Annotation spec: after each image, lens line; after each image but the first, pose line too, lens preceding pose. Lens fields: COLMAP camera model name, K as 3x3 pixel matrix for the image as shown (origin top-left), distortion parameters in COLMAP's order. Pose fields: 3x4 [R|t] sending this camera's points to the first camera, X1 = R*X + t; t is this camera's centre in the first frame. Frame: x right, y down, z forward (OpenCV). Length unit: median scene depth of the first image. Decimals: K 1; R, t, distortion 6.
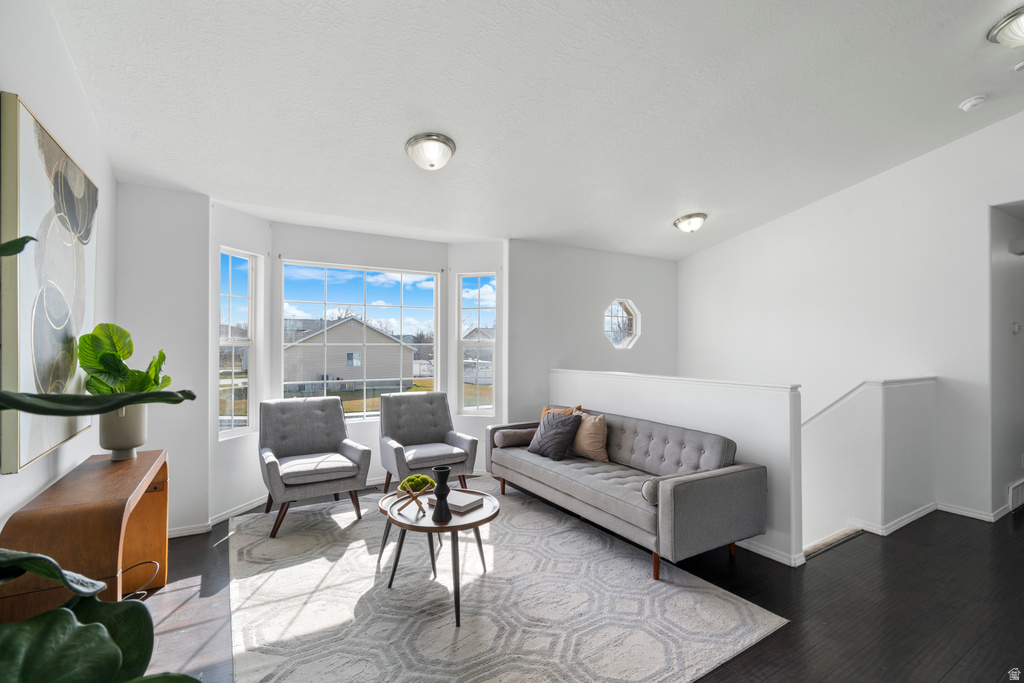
lens RADIAL K [[451.8, 0, 505.2], [0, 451.8, 345.3], [0, 0, 1]] dist [0.000450, 0.000017]
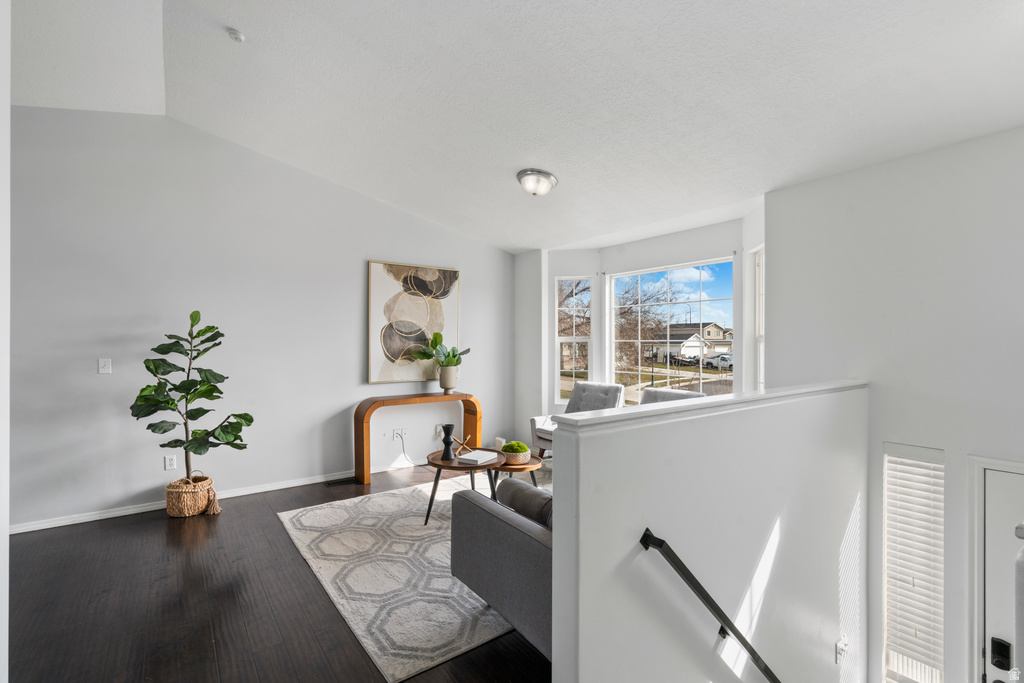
lens RADIAL K [[451.8, 0, 505.2], [0, 451.8, 345.3], [0, 0, 1]] dist [0.000450, 0.000017]
pose [[0.093566, -0.000102, -0.995613, 1.514963], [-0.004955, 0.999988, -0.000568, 0.016178], [0.995601, 0.004986, 0.093564, 1.186650]]
